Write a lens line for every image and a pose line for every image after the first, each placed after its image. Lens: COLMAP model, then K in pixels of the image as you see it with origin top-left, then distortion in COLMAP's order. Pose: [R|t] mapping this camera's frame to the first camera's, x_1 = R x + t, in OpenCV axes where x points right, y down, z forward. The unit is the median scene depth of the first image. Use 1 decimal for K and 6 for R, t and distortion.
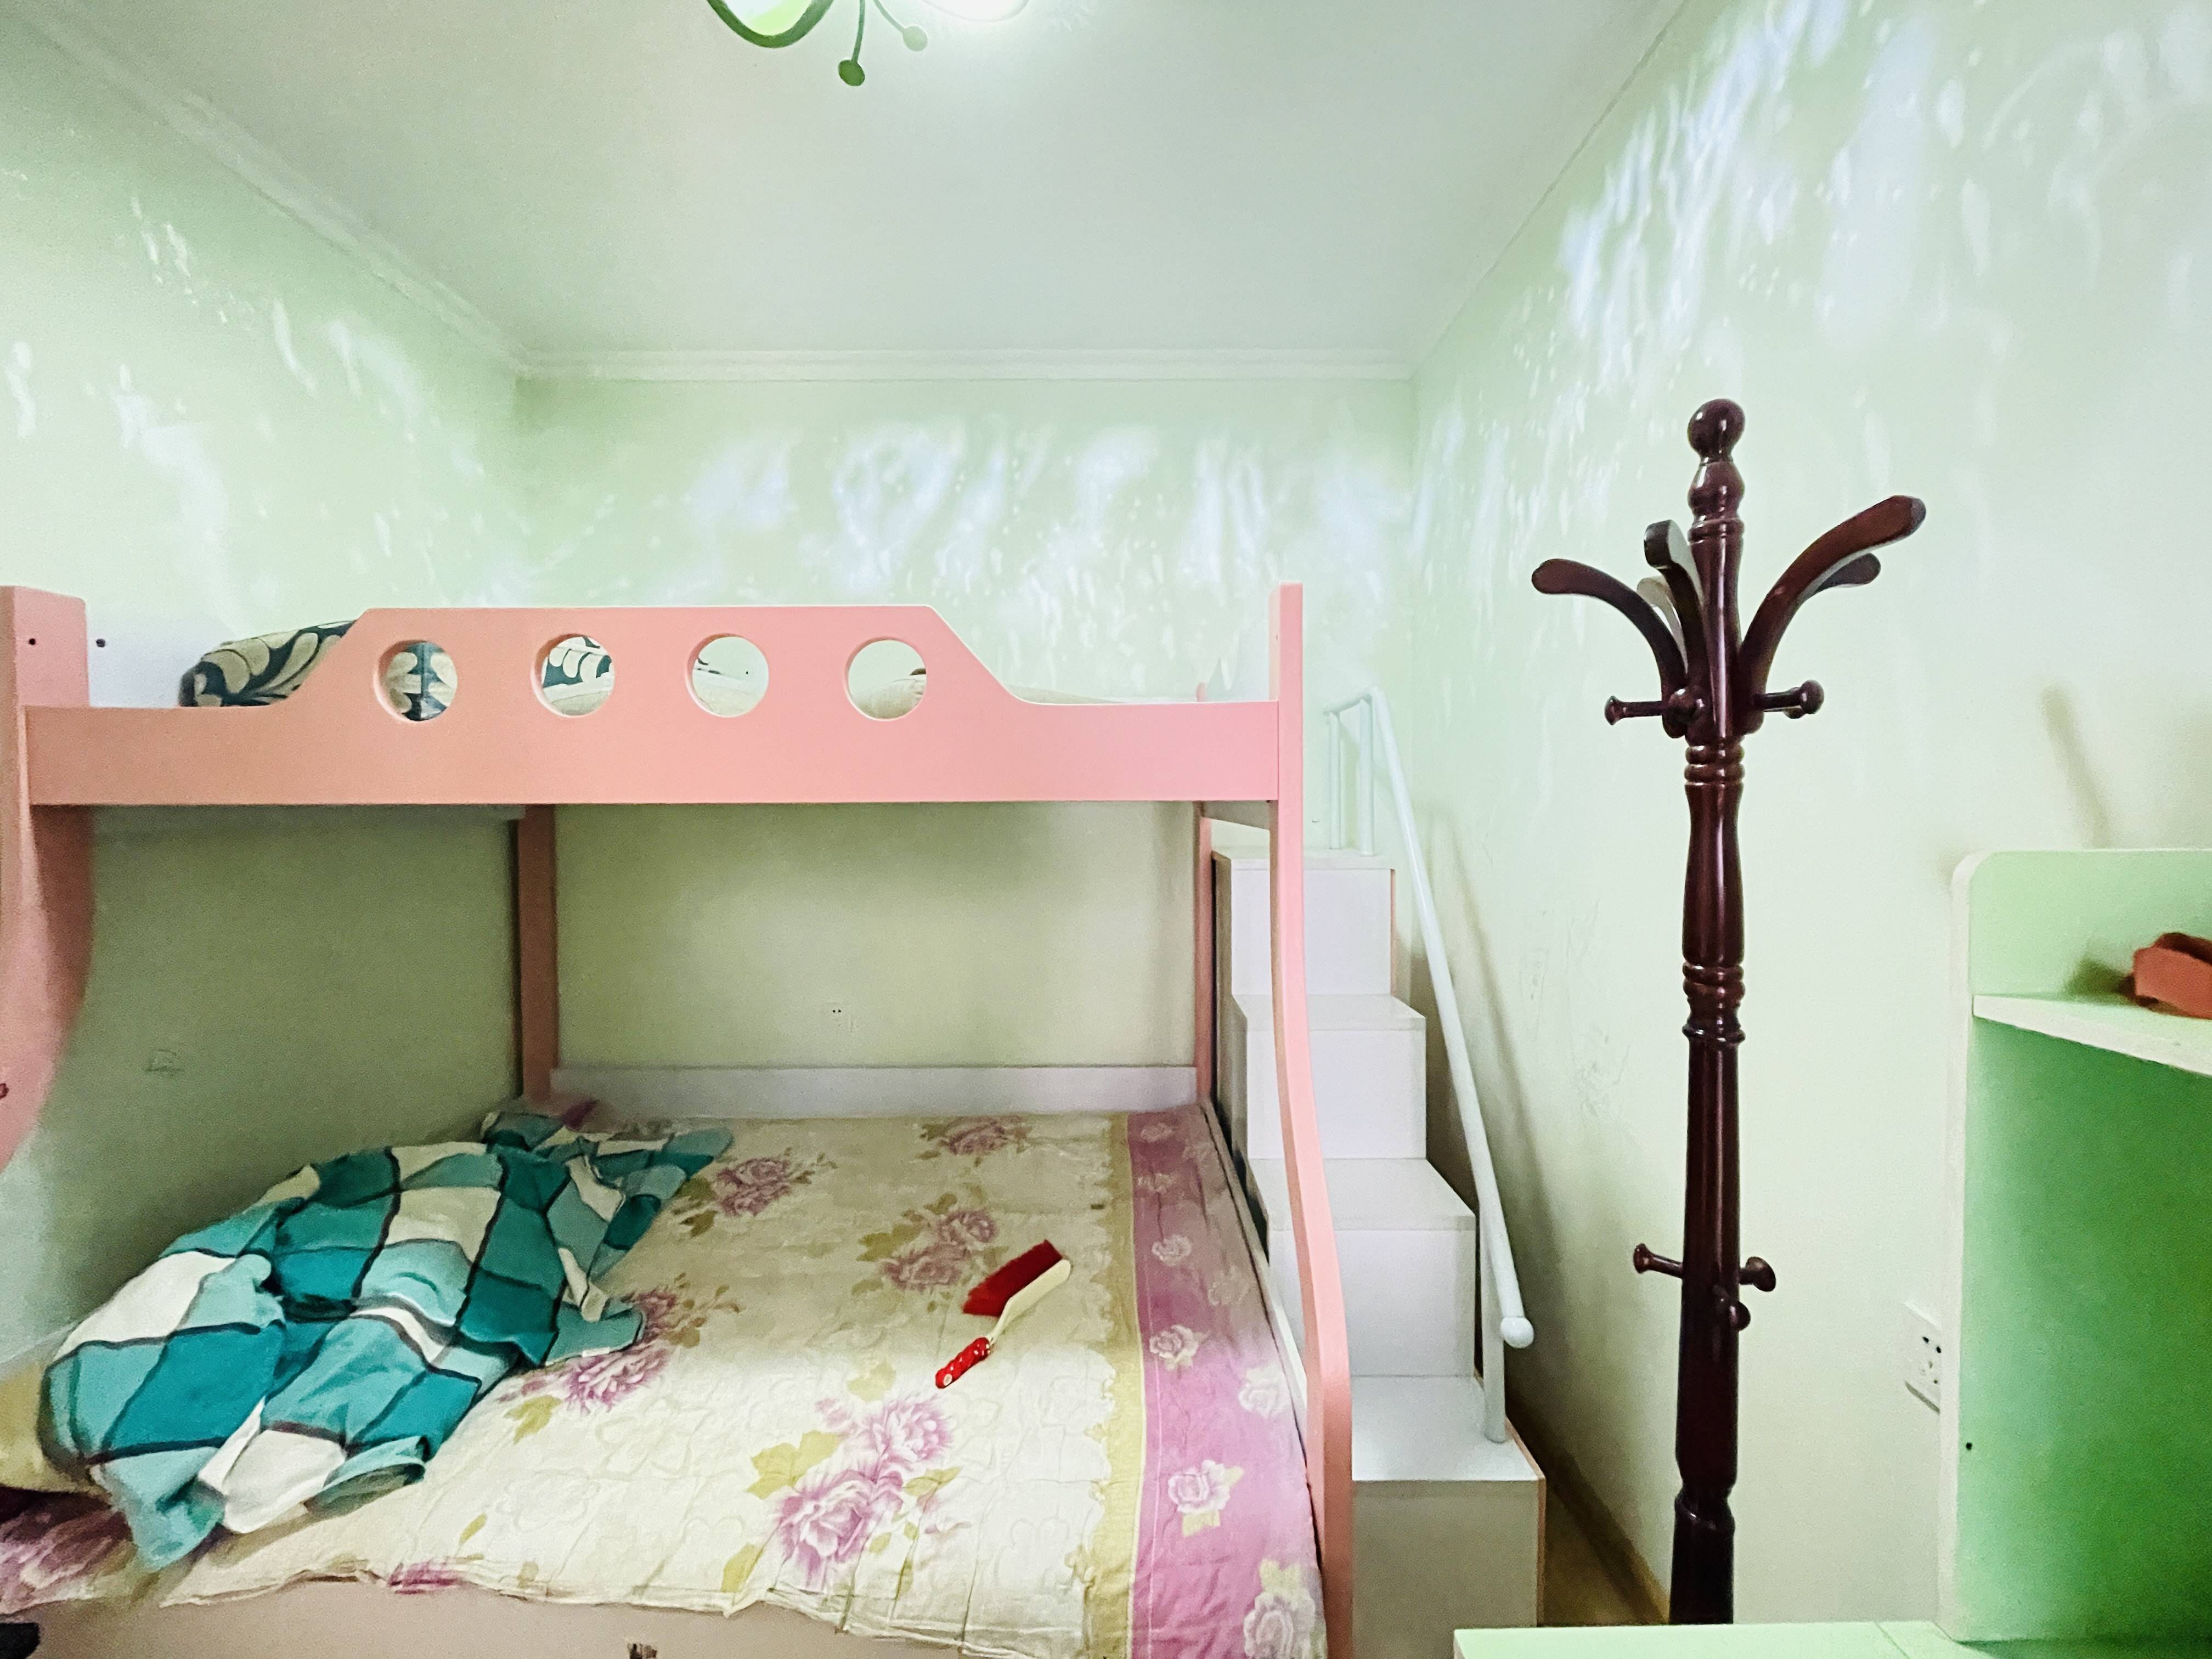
lens RADIAL K [[898.4, 0, 1109.8], [0, 898.4, 820.9], [0, 0, 1]] dist [-0.005206, 0.000435]
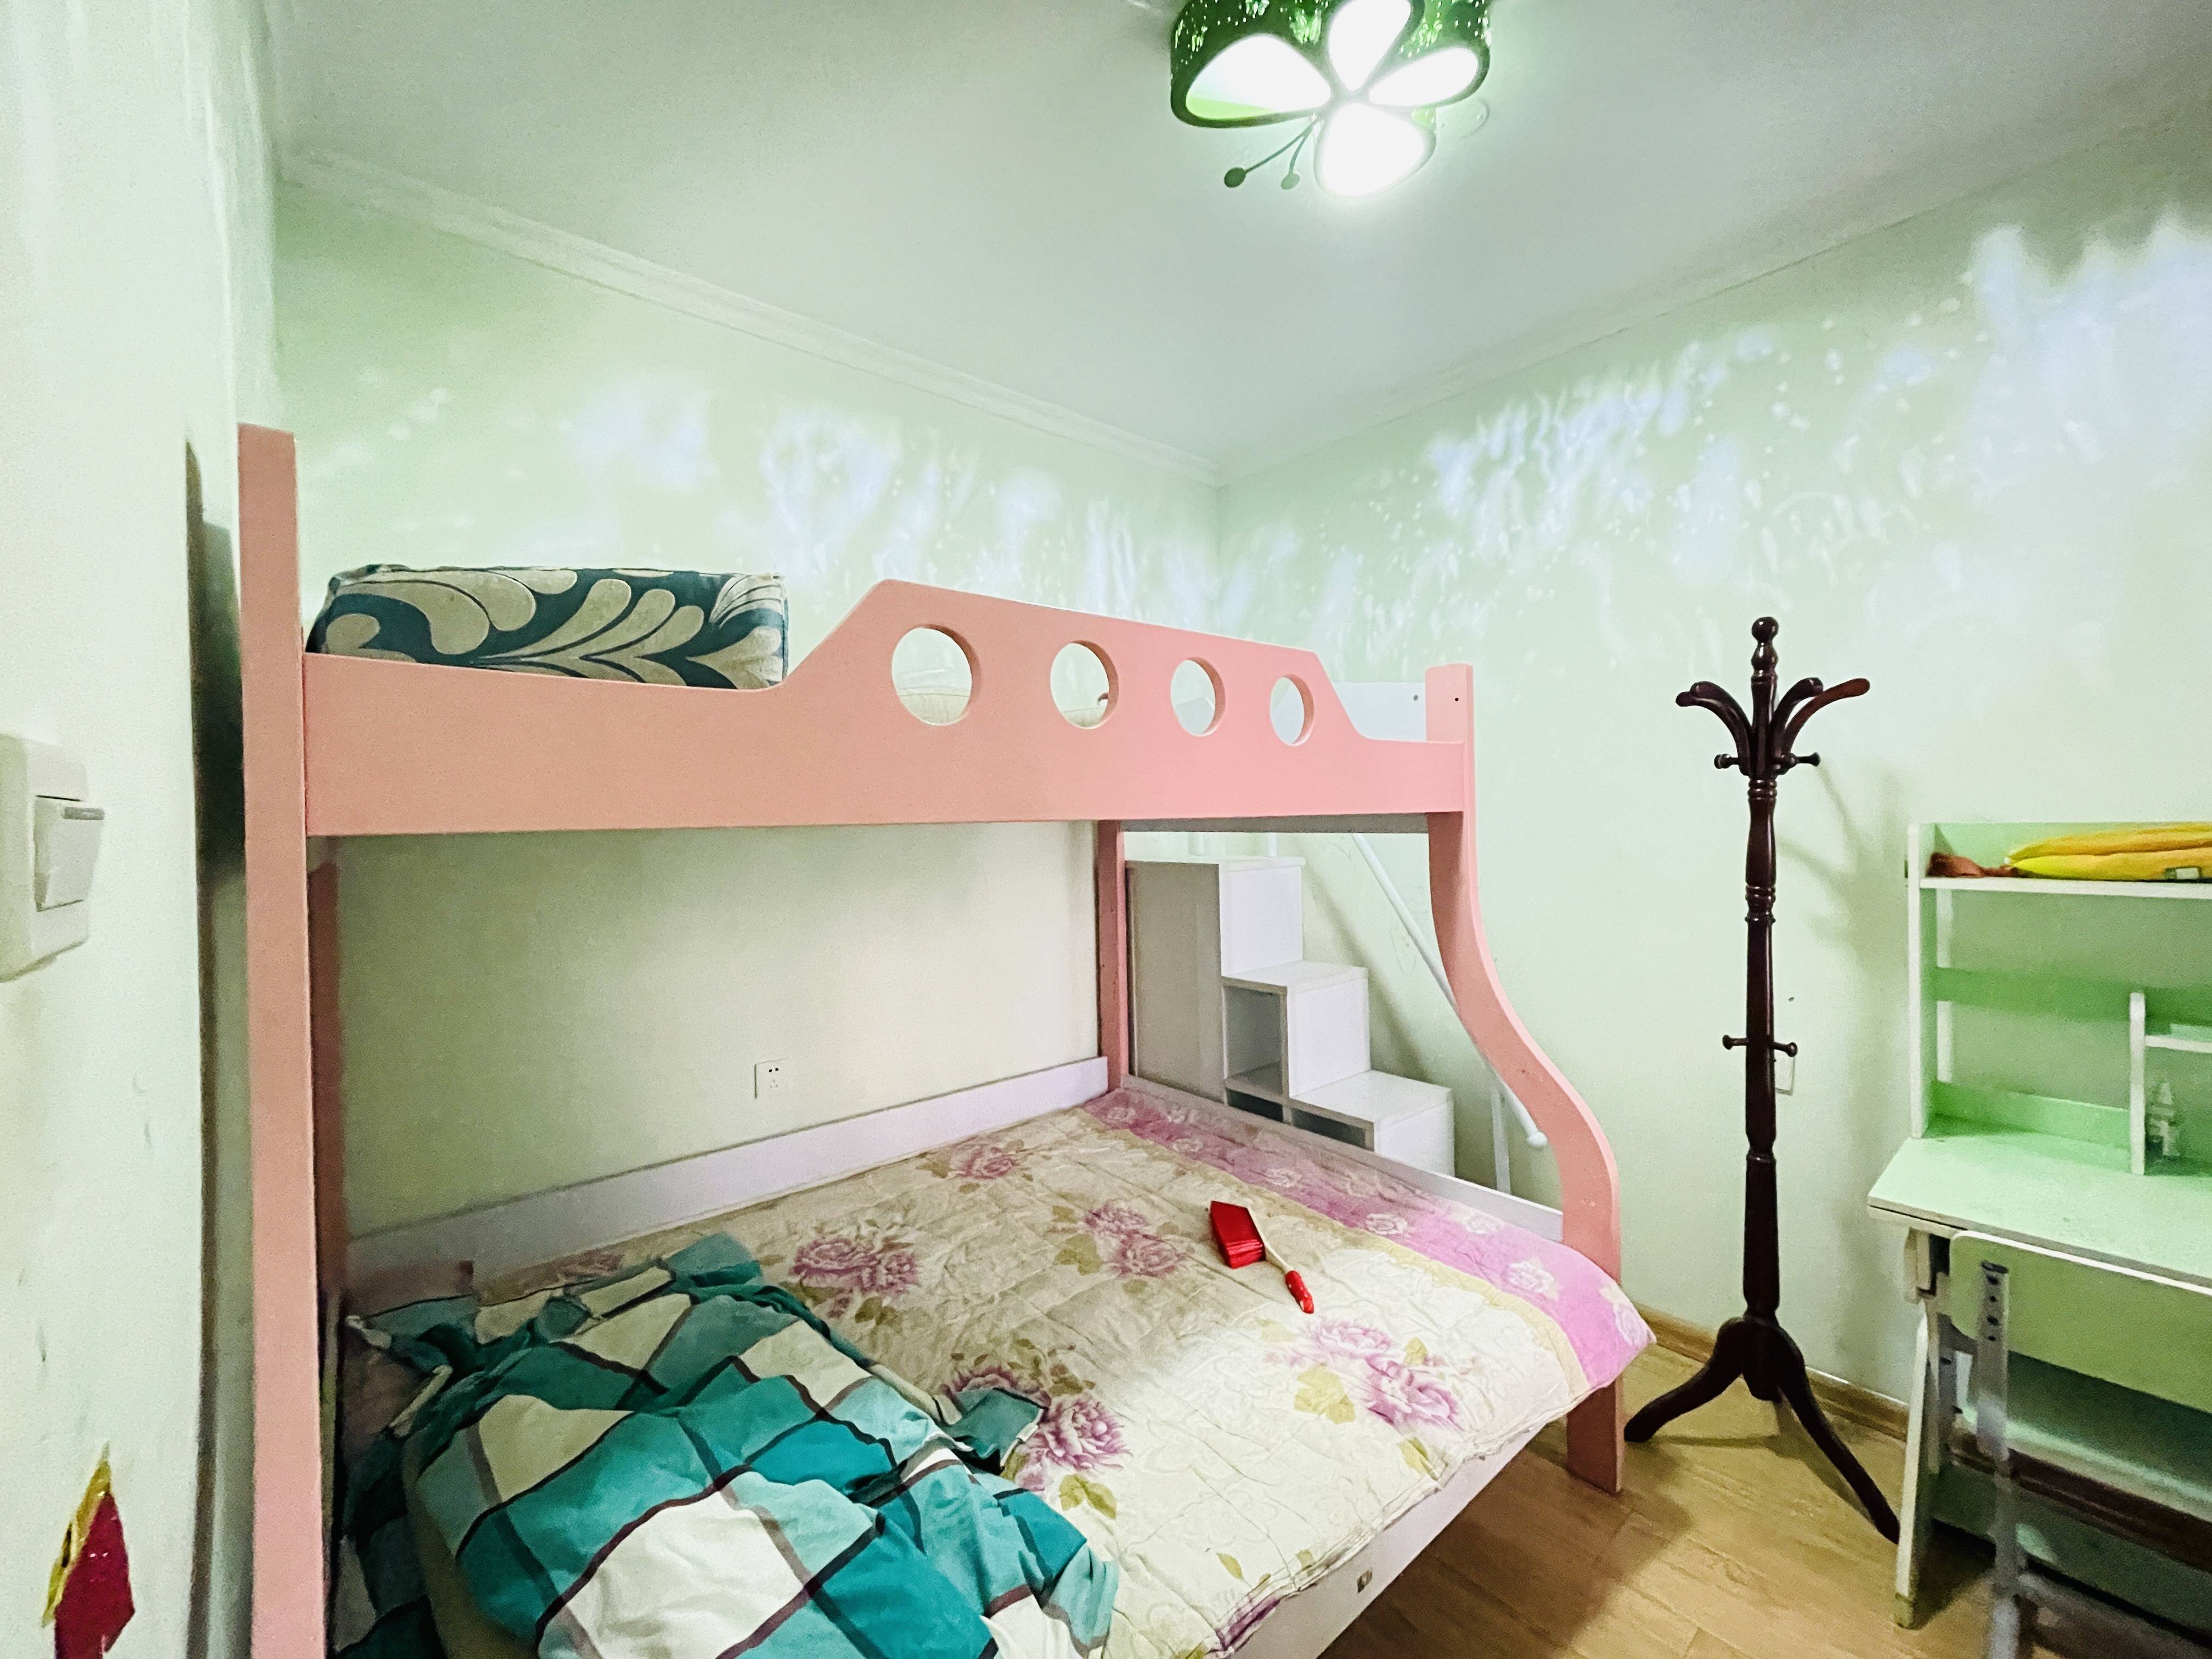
lens RADIAL K [[898.4, 0, 1106.8], [0, 898.4, 821.2], [0, 0, 1]] dist [-0.005206, 0.000435]
pose [[0.758157, -0.015010, 0.651899, -1.060263], [0.031267, 0.999422, -0.013352, -0.004786], [-0.651322, 0.030506, 0.758188, 0.241628]]
